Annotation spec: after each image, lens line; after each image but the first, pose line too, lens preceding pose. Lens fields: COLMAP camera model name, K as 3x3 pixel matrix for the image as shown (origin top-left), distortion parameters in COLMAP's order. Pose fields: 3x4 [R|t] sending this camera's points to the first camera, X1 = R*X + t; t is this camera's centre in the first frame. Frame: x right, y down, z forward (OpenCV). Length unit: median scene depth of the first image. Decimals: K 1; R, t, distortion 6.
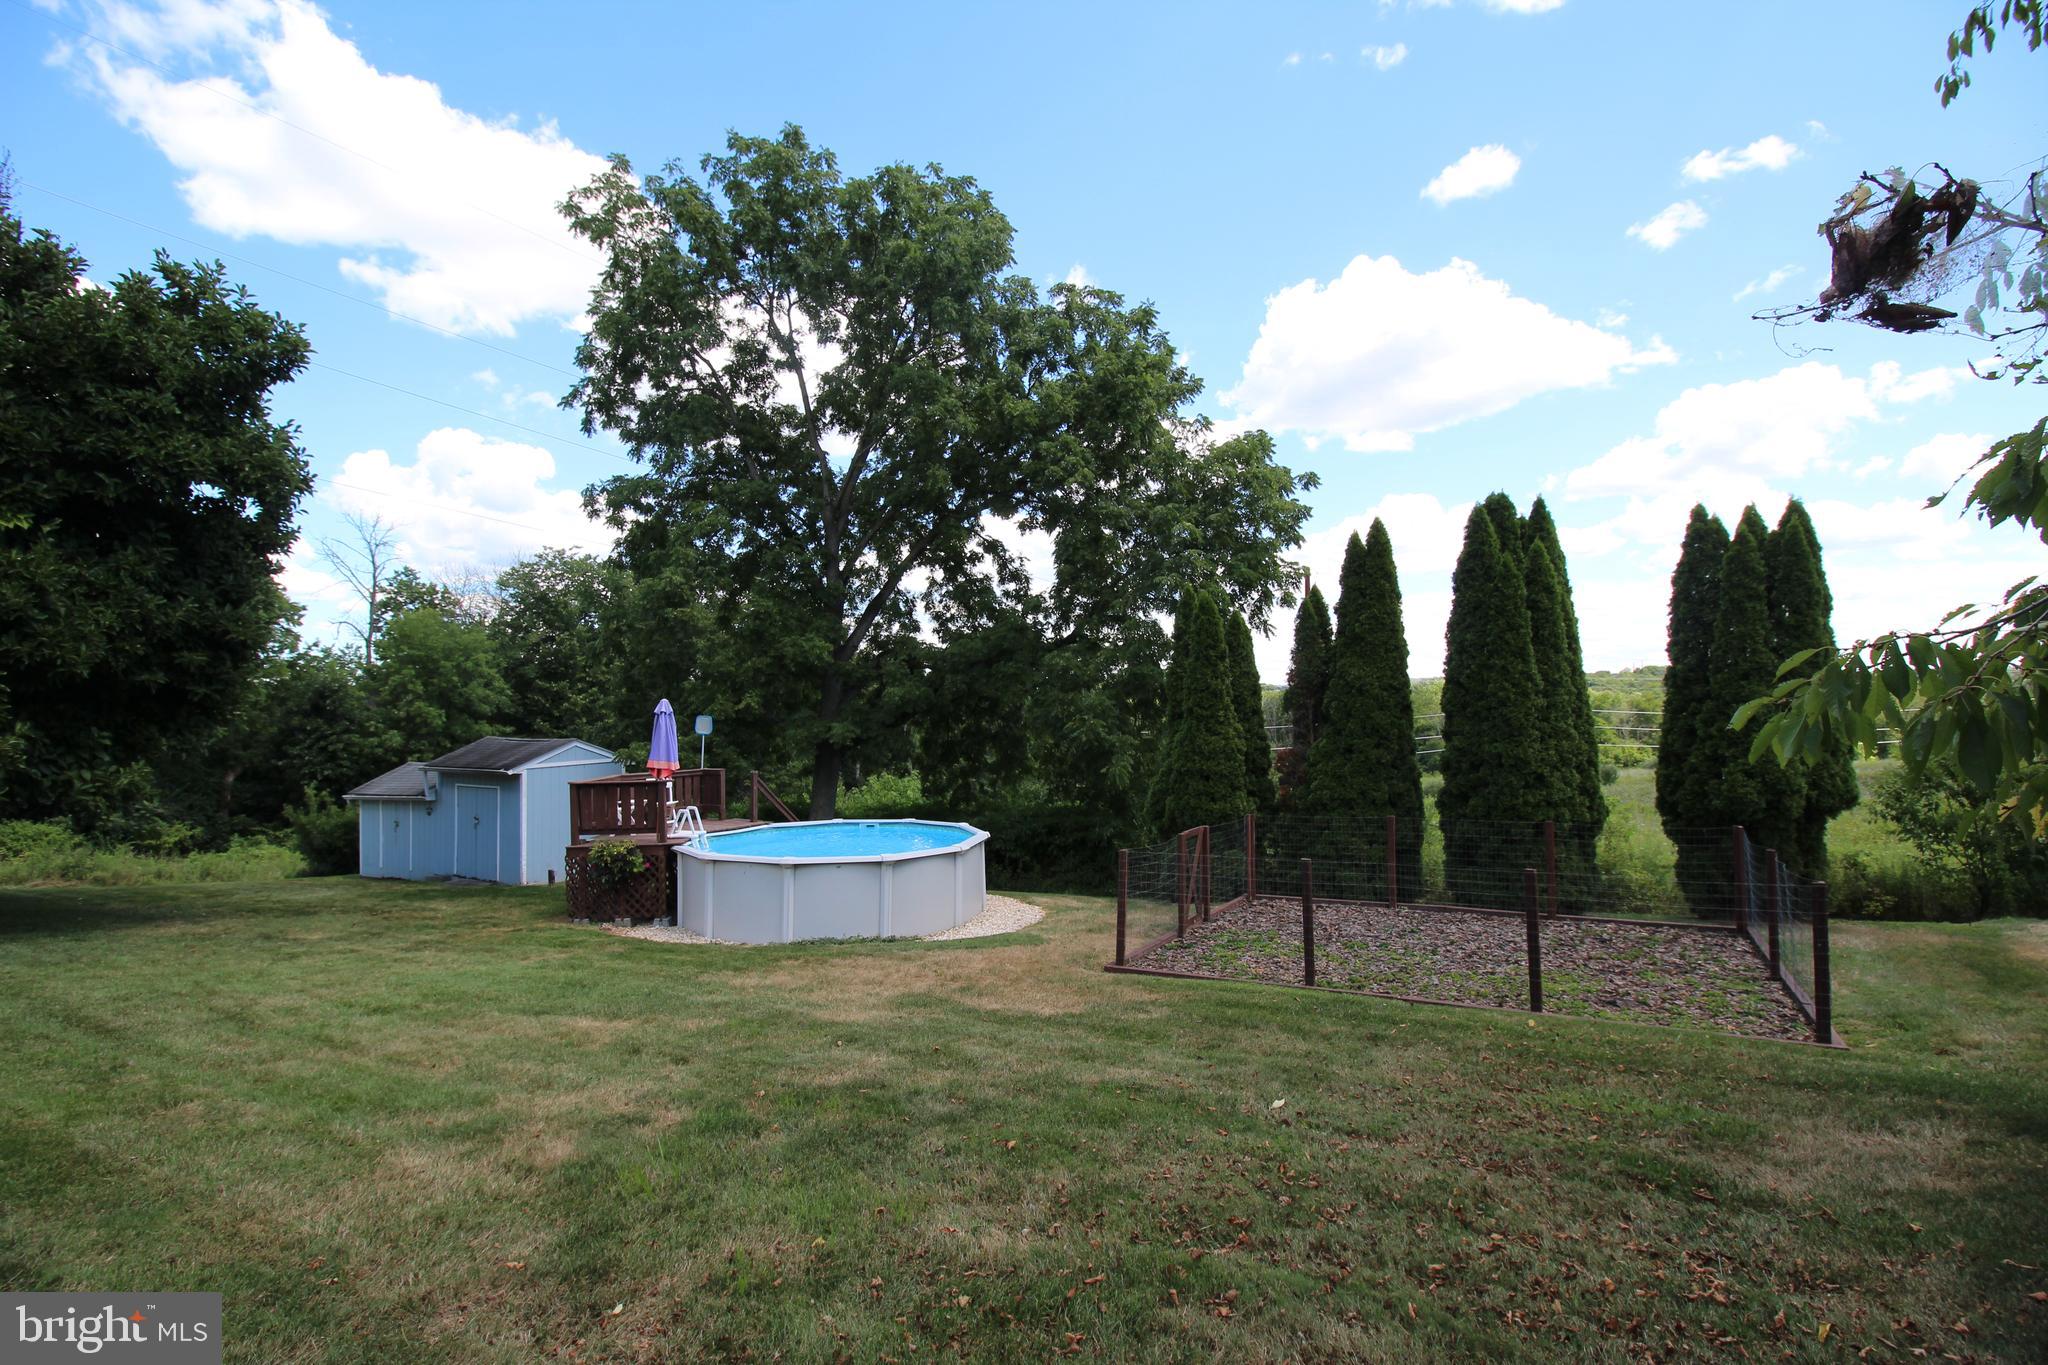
lens RADIAL K [[945.9, 0, 1024.0], [0, 945.9, 682.5], [0, 0, 1]] dist [0.009397, -0.016424]
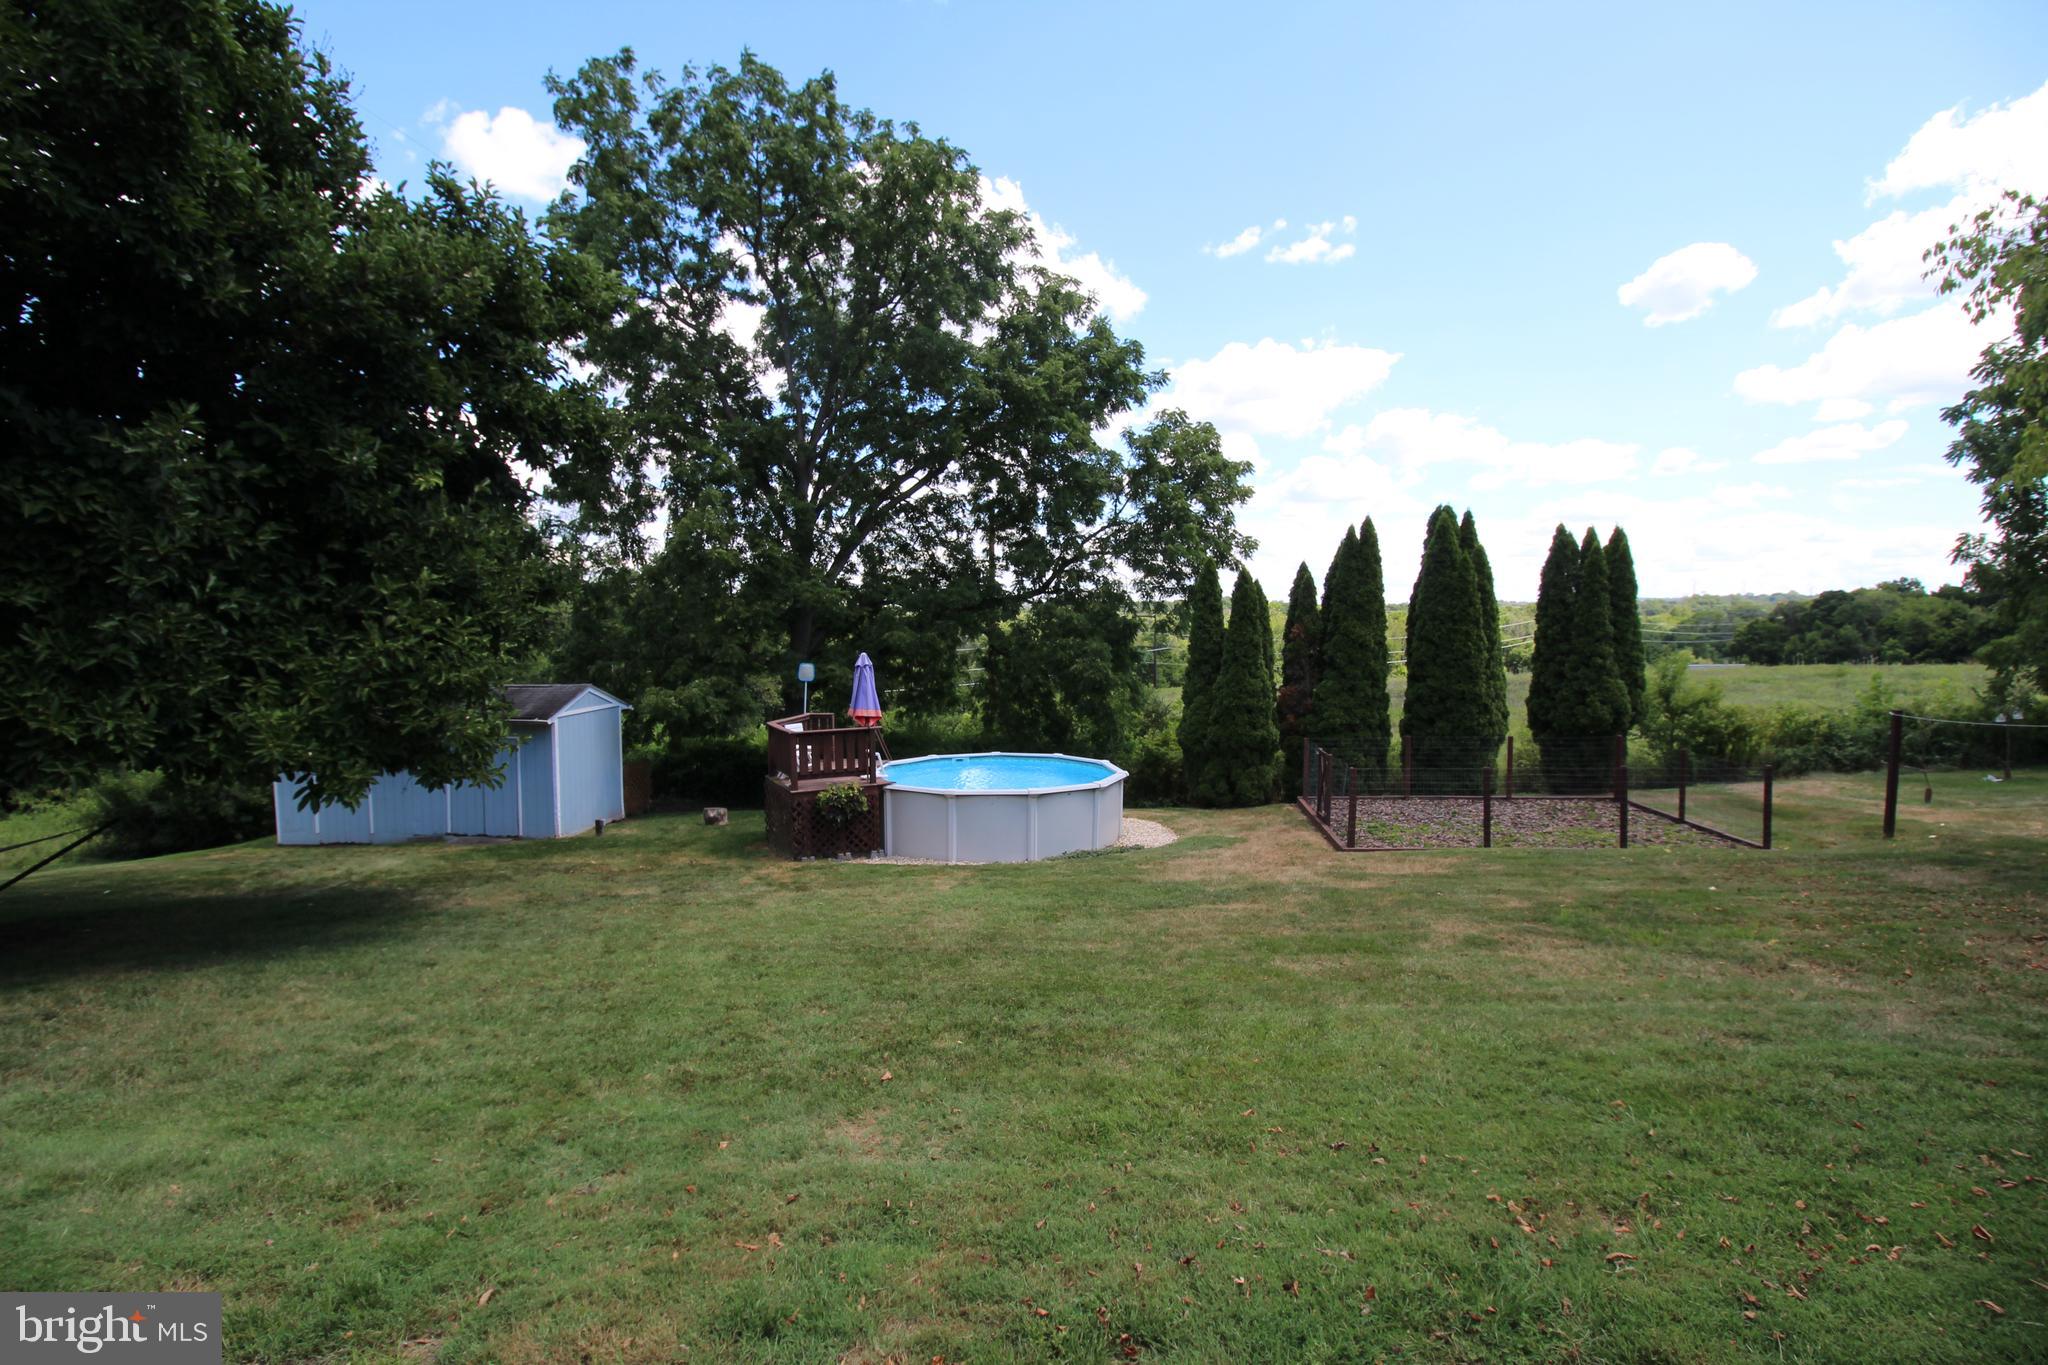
lens RADIAL K [[945.9, 0, 1024.0], [0, 945.9, 682.5], [0, 0, 1]] dist [0.009397, -0.016424]
pose [[0.922155, -0.013939, 0.386568, -0.646813], [-0.017938, 0.996734, 0.078733, -0.038205], [-0.386403, -0.079538, 0.918894, -0.072944]]
